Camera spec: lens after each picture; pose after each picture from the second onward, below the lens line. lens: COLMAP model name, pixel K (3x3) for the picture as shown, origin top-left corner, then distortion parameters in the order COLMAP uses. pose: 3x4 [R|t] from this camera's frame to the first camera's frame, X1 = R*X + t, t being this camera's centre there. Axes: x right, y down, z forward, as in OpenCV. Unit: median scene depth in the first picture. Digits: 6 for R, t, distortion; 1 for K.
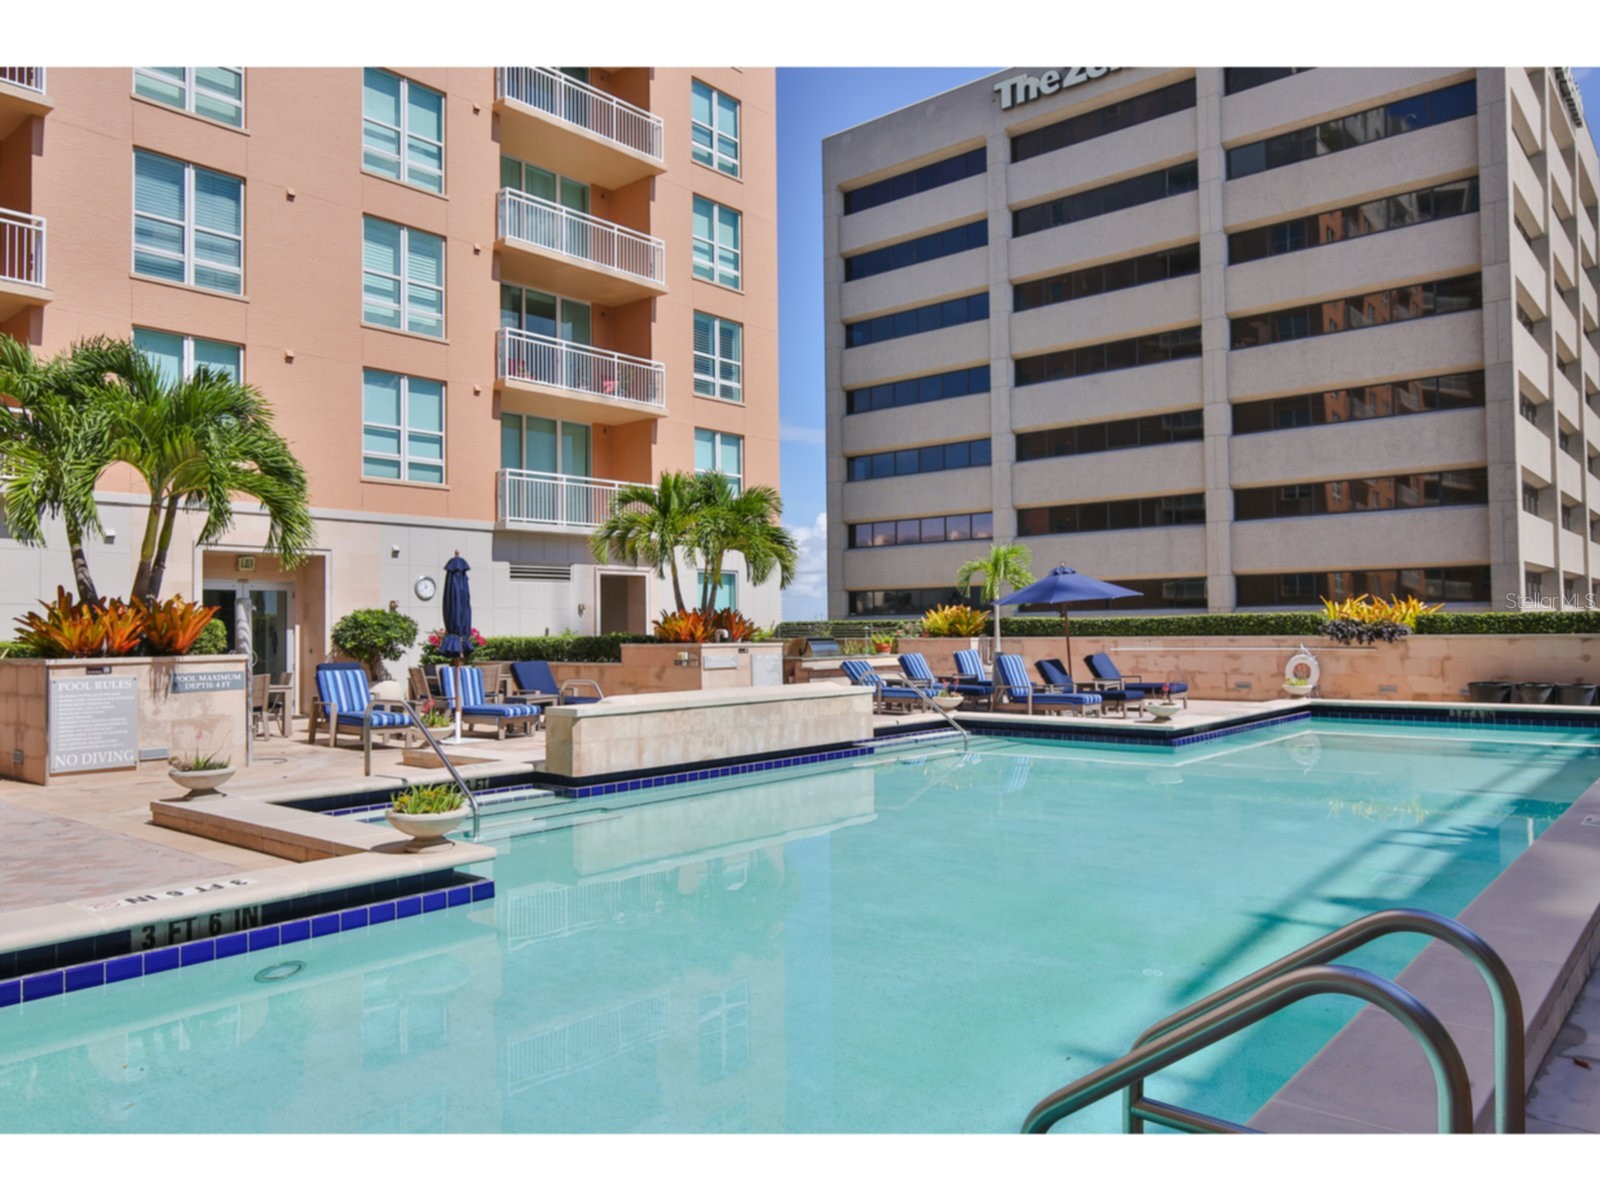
lens RADIAL K [[1113.7, 0, 799.2], [0, 1113.7, 595.4], [0, 0, 1]] dist [-0.007535, 0.004108]
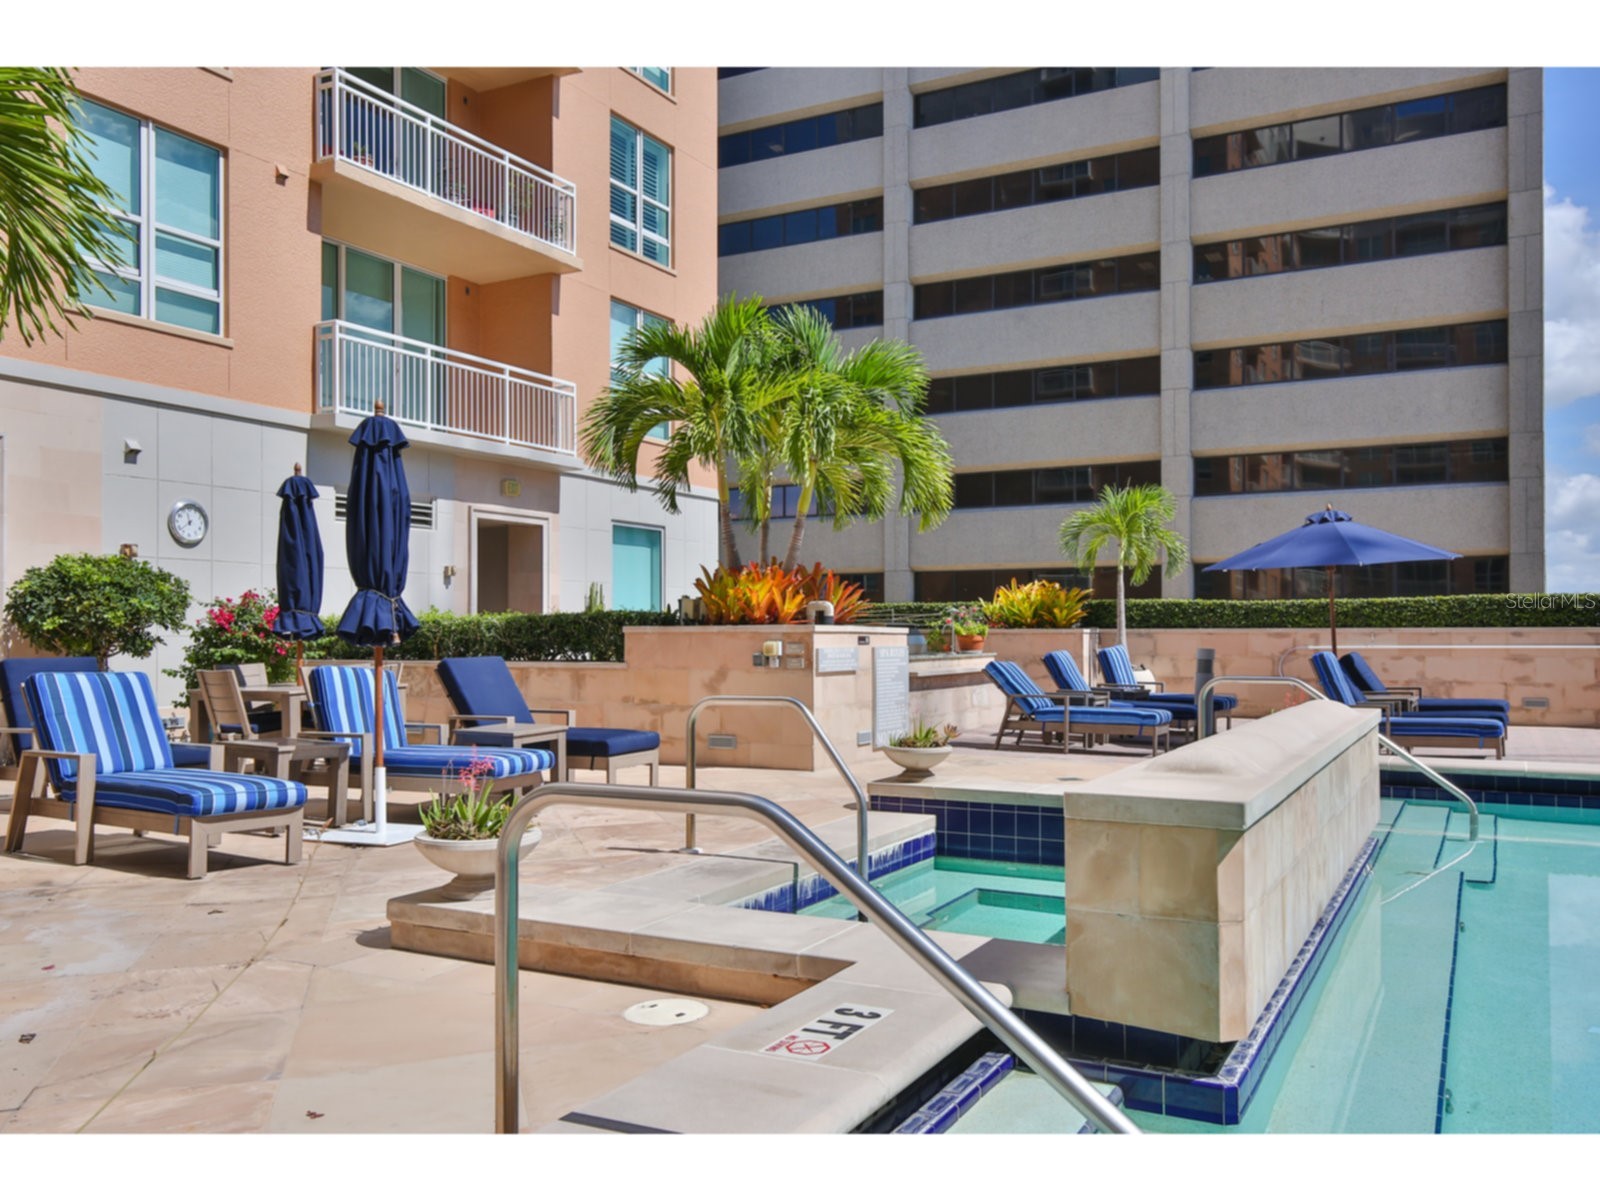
lens RADIAL K [[1270.4, 0, 802.2], [0, 1270.4, 613.6], [0, 0, 1]] dist [0.015888, -0.004896]
pose [[0.976548, 0.013312, 0.214889, -0.172850], [-0.016275, 0.999795, 0.012028, 0.023930], [-0.214685, -0.015243, 0.976564, 0.323377]]
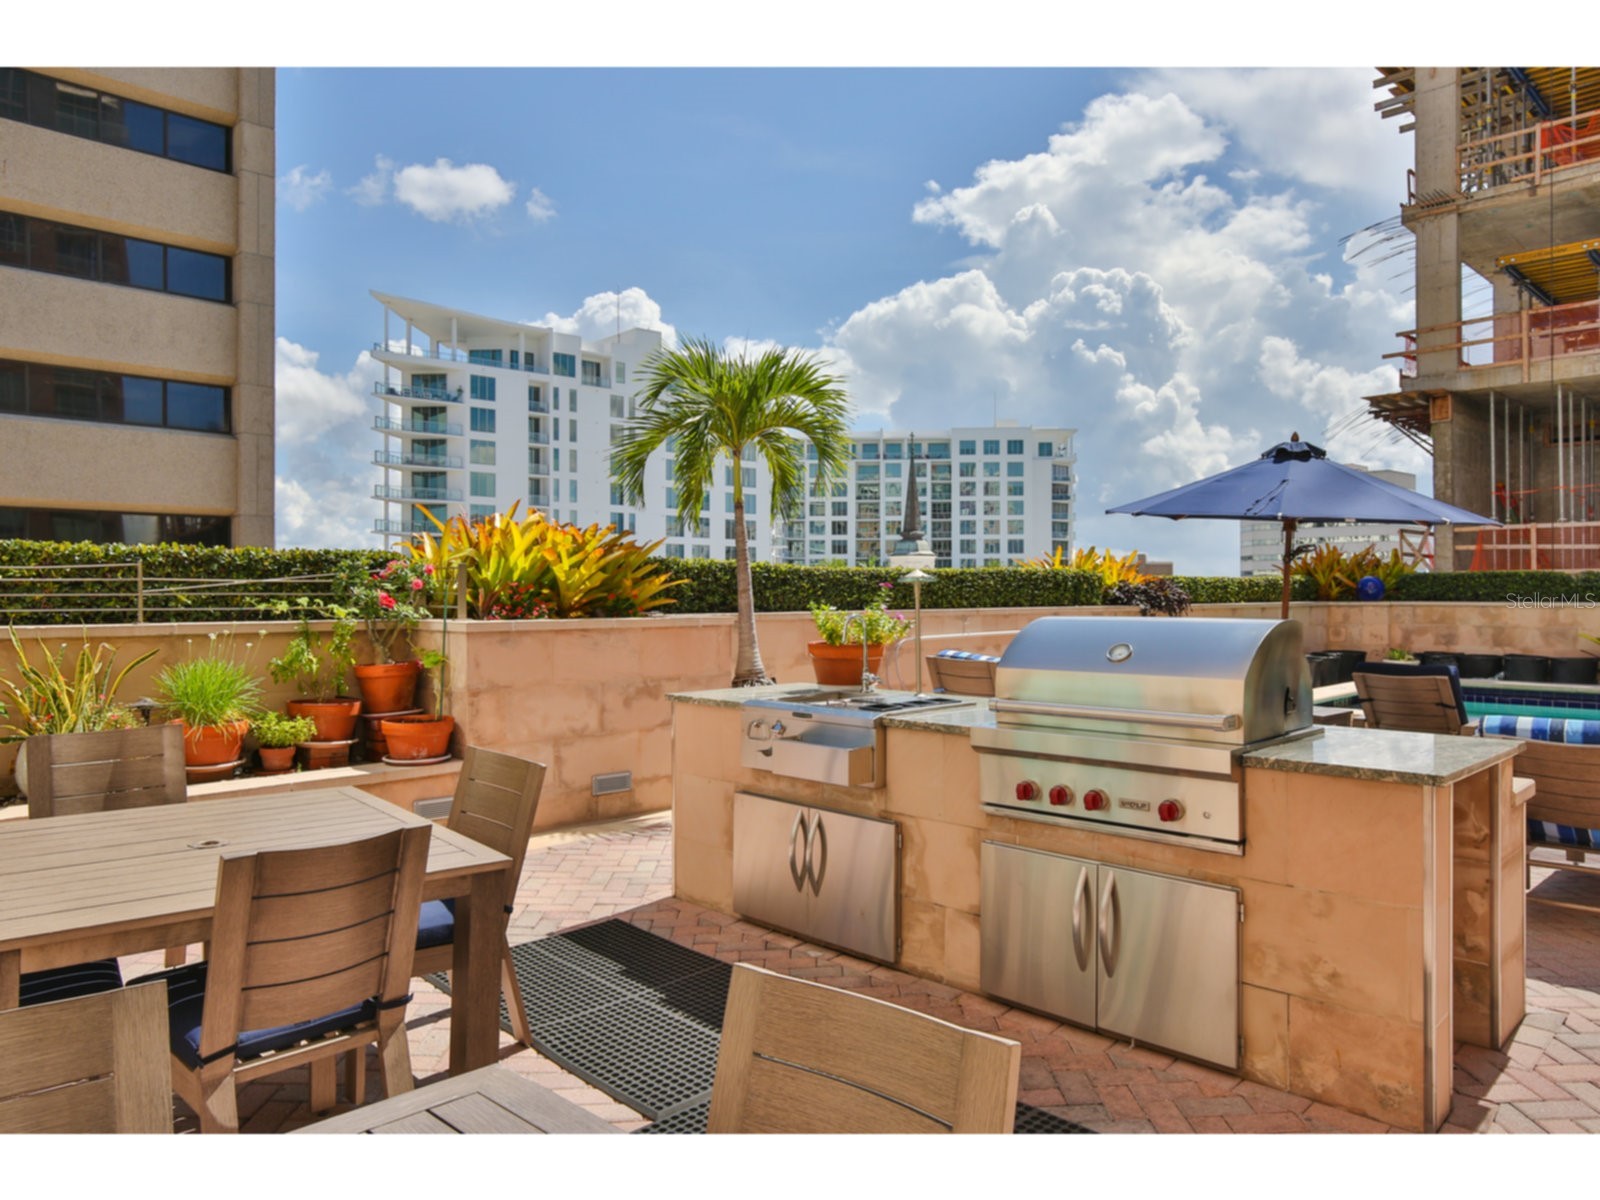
lens RADIAL K [[1016.8, 0, 800.6], [0, 1016.8, 597.7], [0, 0, 1]] dist [0.000806, 0.000099]
pose [[0.092500, 0.012642, 0.995632, -0.058534], [-0.032306, 0.999431, -0.009689, 0.039960], [-0.995188, -0.031269, 0.092856, 0.977246]]
